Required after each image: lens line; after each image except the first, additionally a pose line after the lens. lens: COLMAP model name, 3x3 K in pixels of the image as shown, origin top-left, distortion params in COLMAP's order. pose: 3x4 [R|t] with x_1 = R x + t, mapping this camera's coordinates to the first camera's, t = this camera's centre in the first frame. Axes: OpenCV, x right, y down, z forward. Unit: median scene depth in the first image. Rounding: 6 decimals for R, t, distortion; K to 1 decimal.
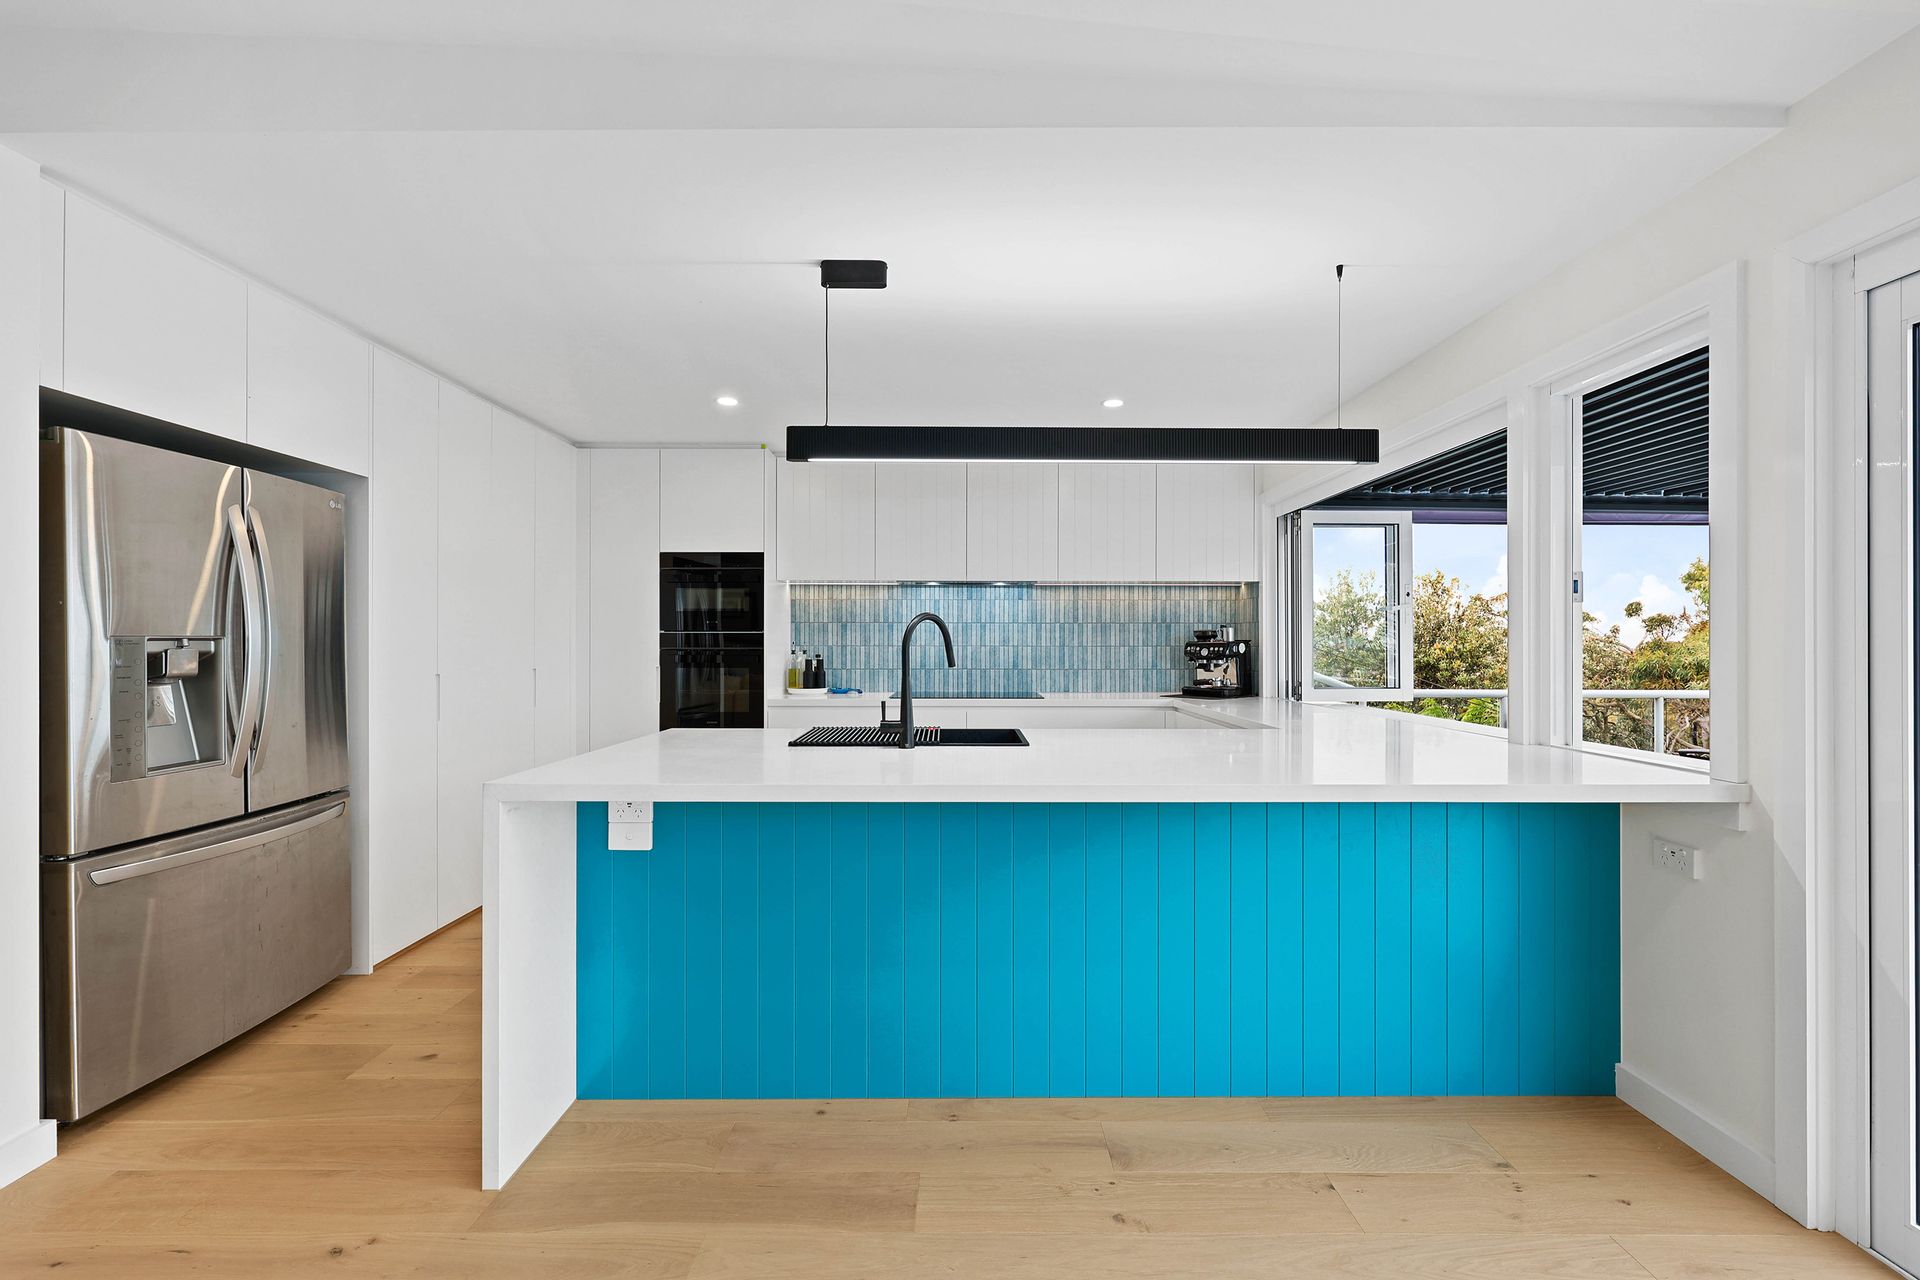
lens RADIAL K [[777.3, 0, 968.1], [0, 777.3, 641.5], [0, 0, 1]] dist [-0.001288, -0.000217]
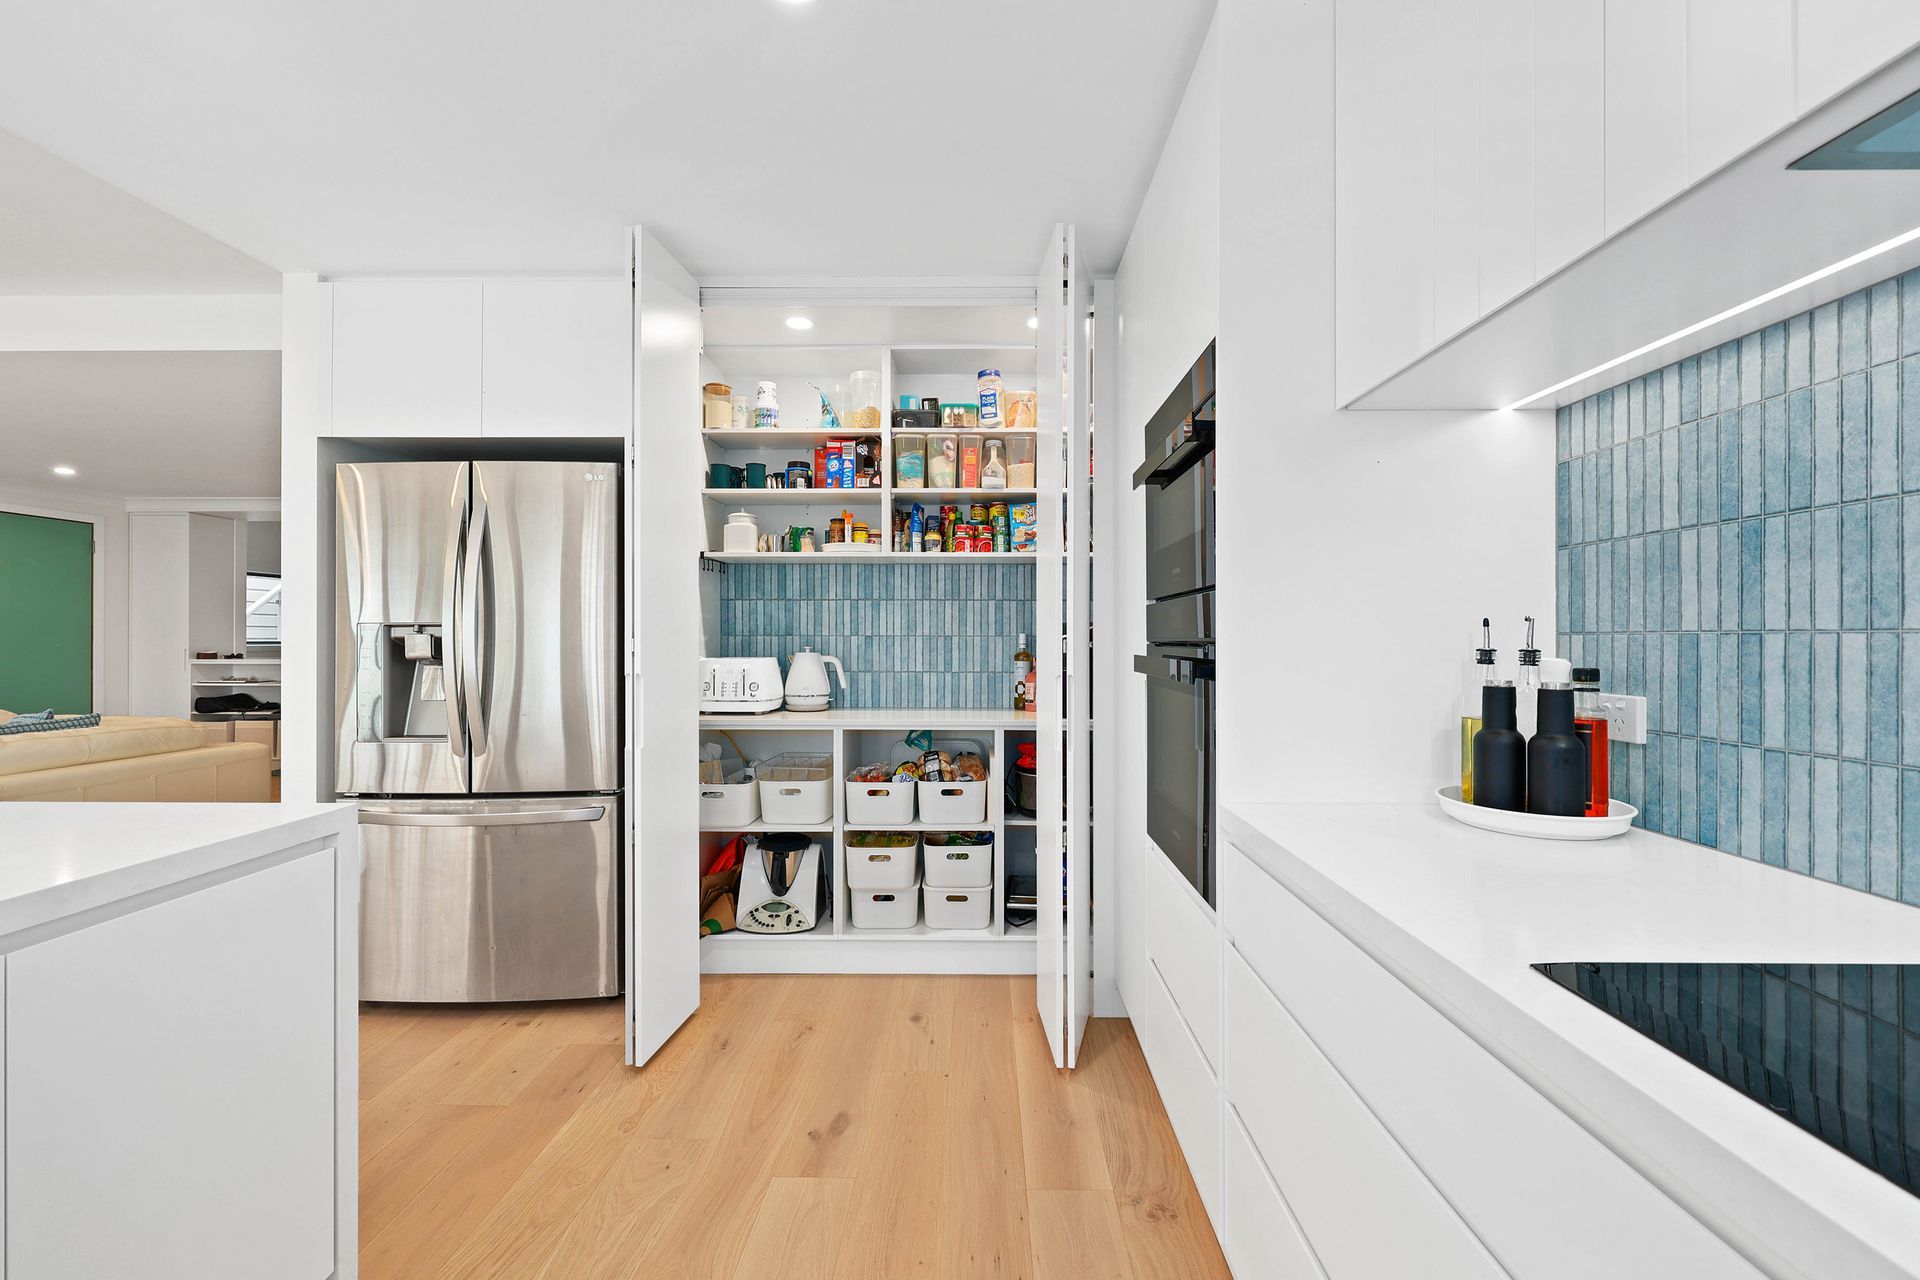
lens RADIAL K [[777.3, 0, 965.9], [0, 777.3, 635.9], [0, 0, 1]] dist [-0.001288, -0.000217]
pose [[-0.017923, -0.003614, -0.999833, 0.090487], [0.000251, 0.999993, -0.003619, 0.014044], [0.999839, -0.000316, -0.017922, 1.550484]]
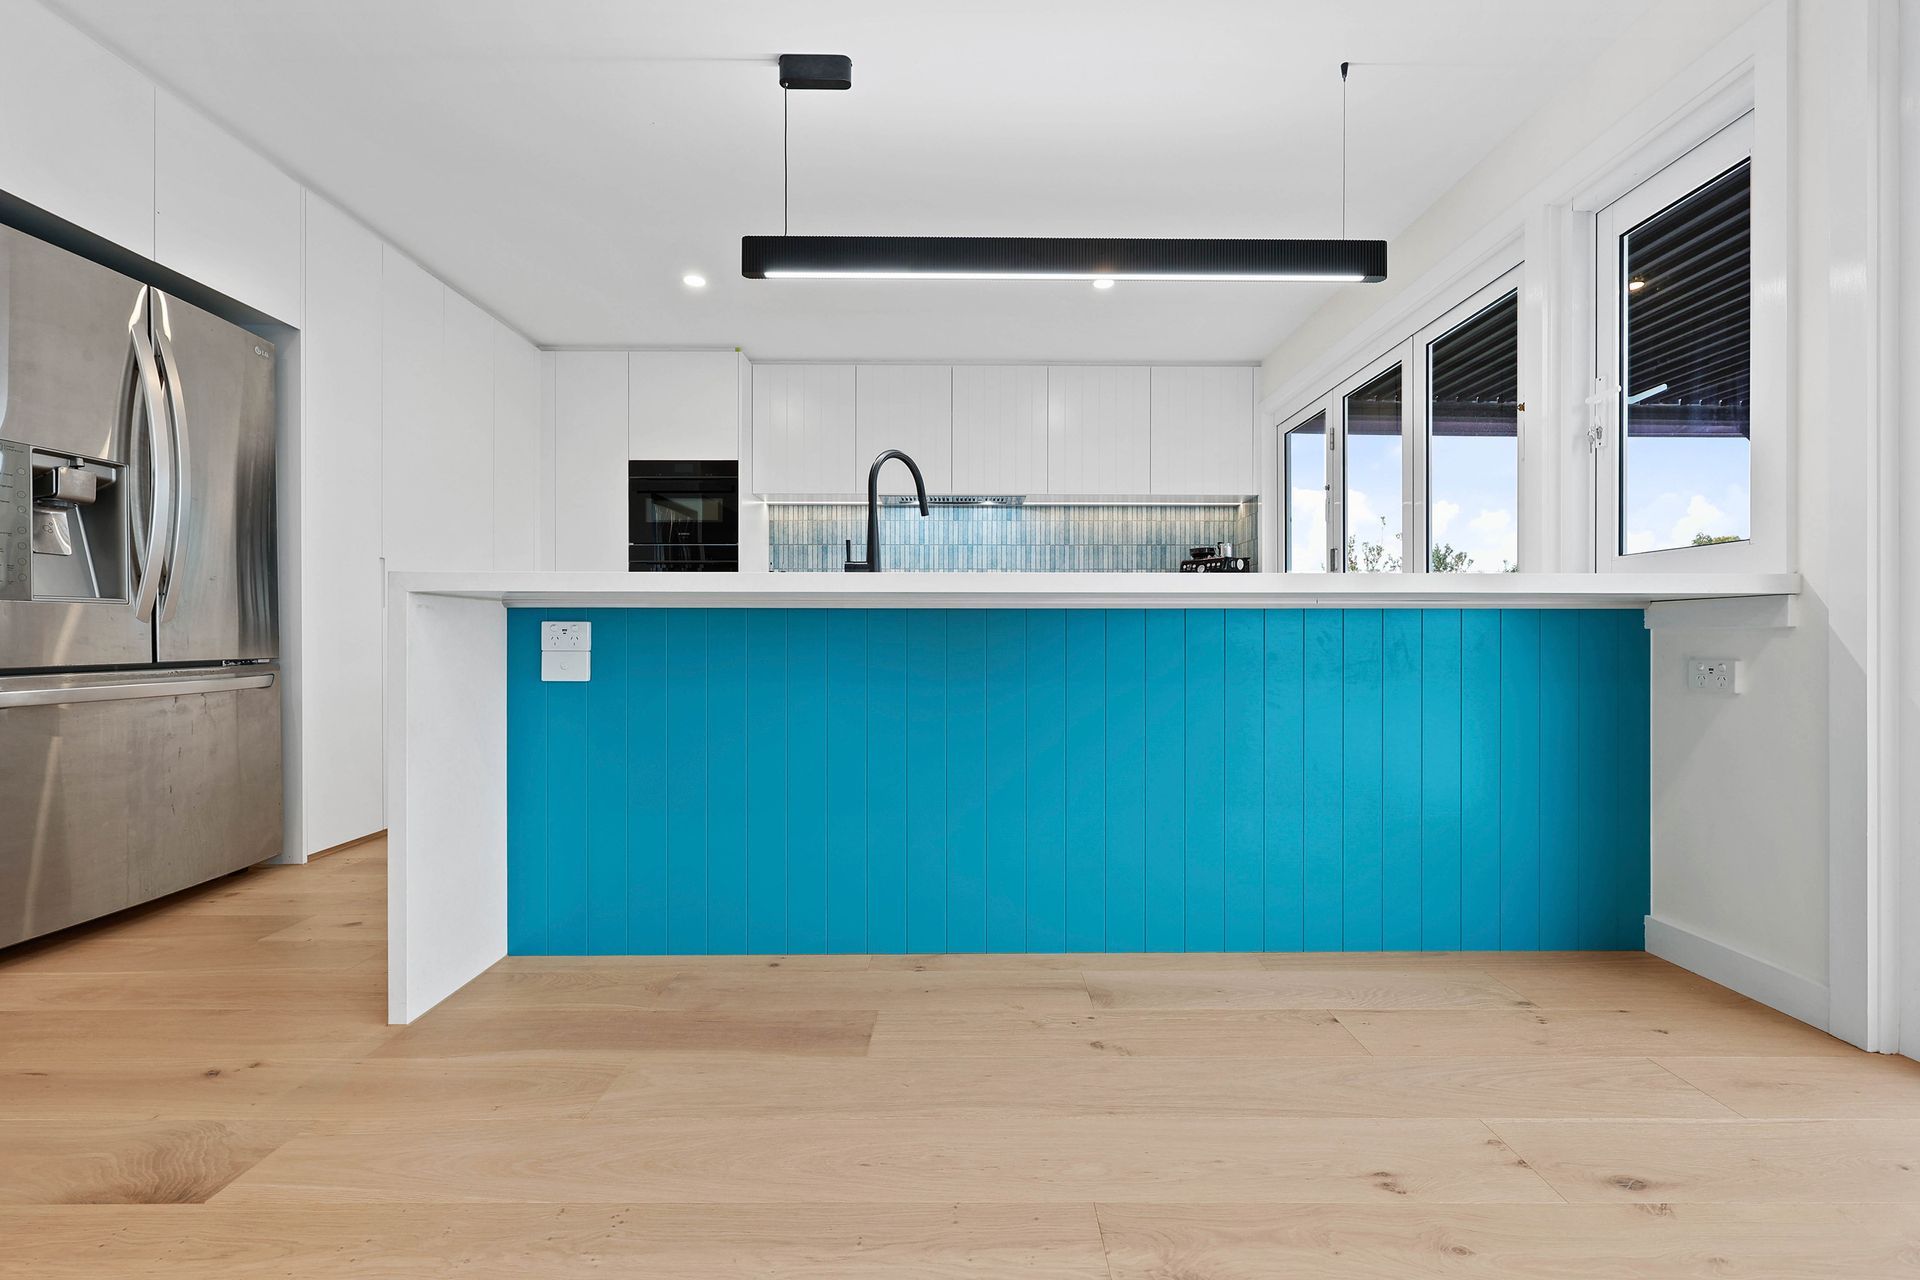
lens RADIAL K [[777.3, 0, 968.6], [0, 777.3, 644.8], [0, 0, 1]] dist [-0.001288, -0.000217]
pose [[0.999997, -0.000917, 0.002398, 0.029053], [0.000898, 0.999966, 0.008187, 0.178838], [-0.002406, -0.008185, 0.999964, 0.072218]]
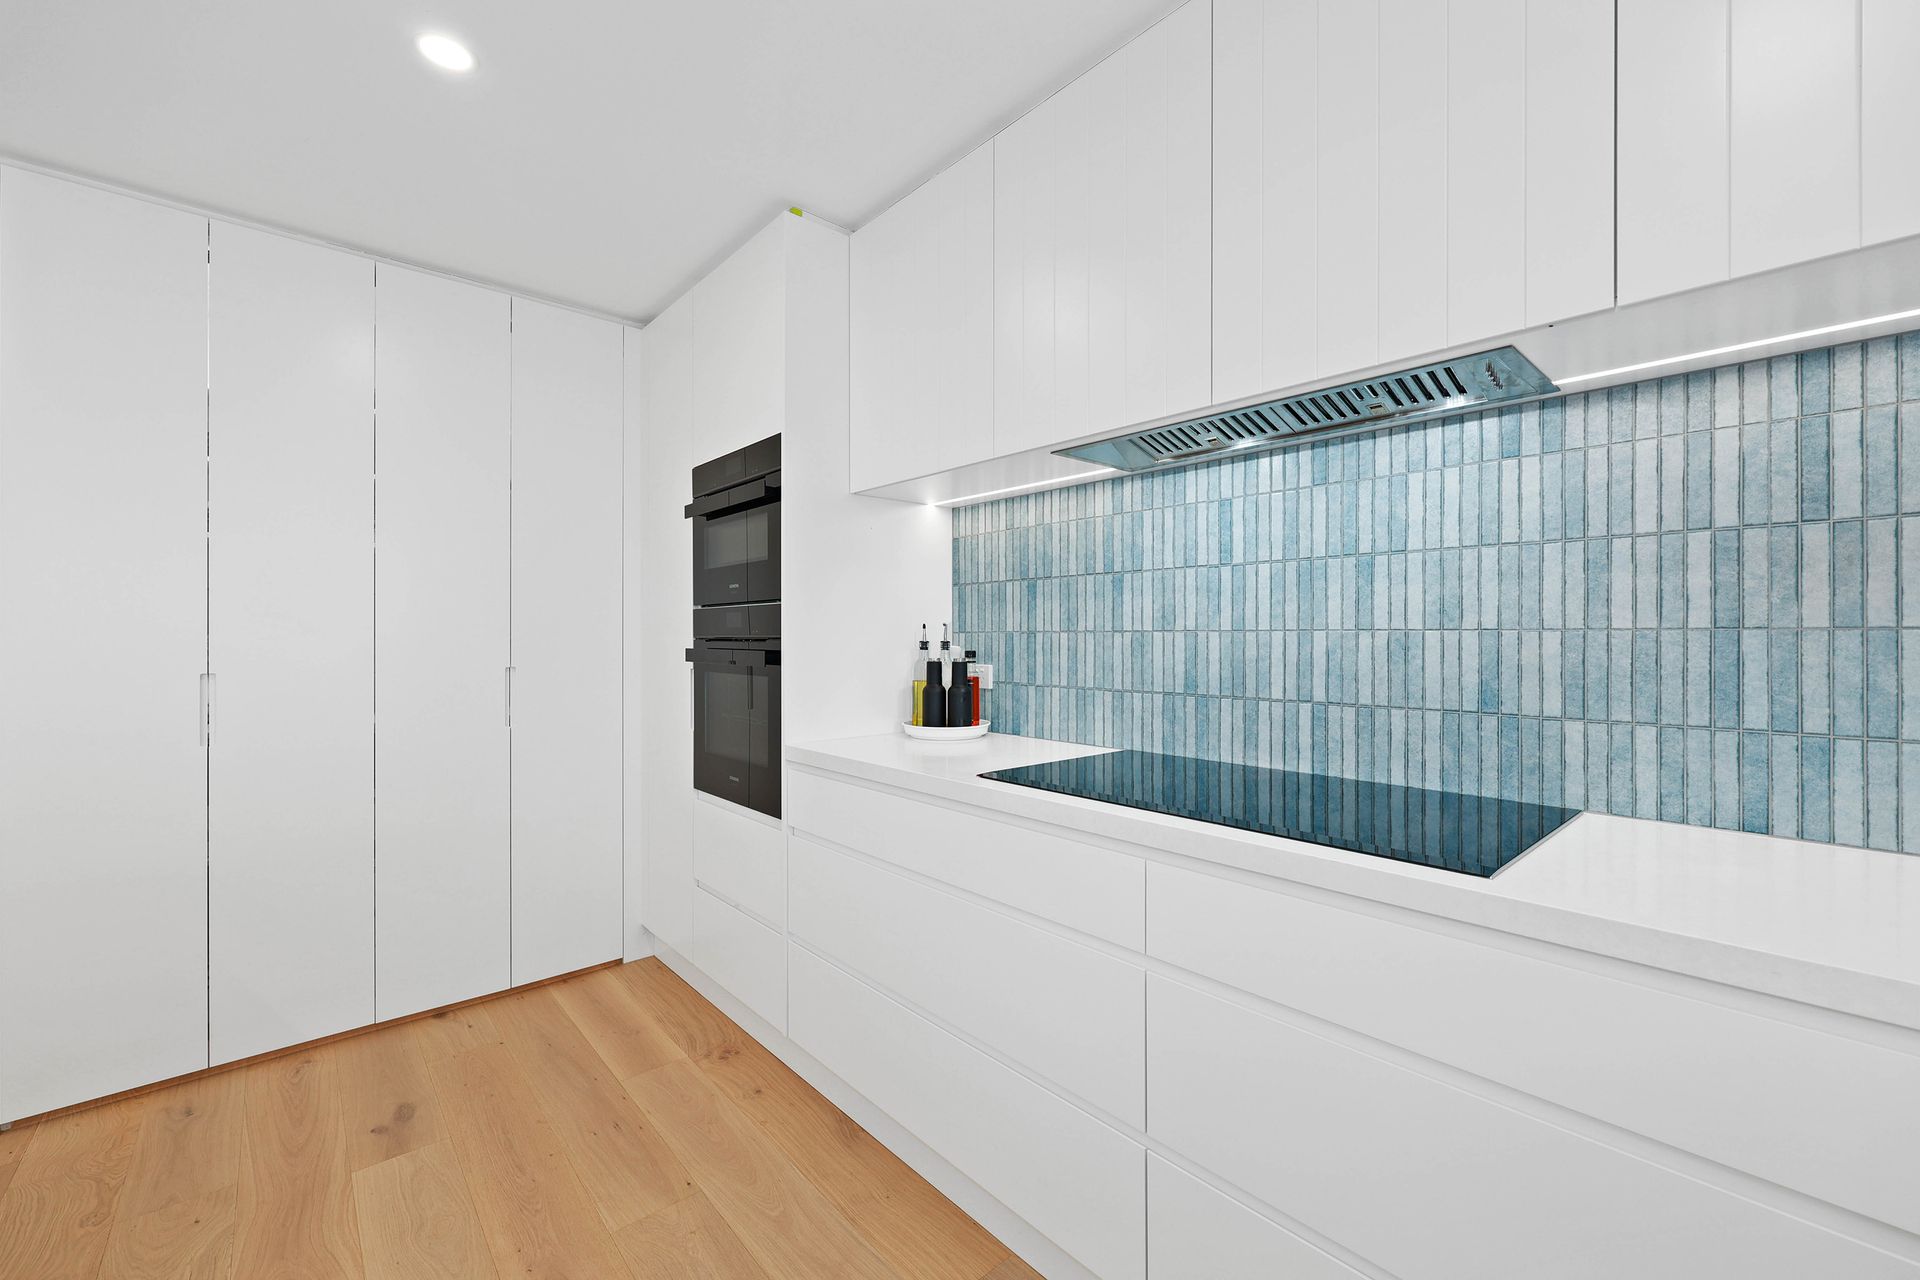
lens RADIAL K [[777.3, 0, 964.6], [0, 777.3, 635.1], [0, 0, 1]] dist [-0.001288, -0.000217]
pose [[0.663483, -0.002320, -0.748188, 0.277964], [0.001760, 0.999997, -0.001540, 0.015263], [0.748189, -0.000295, 0.663485, 1.321813]]
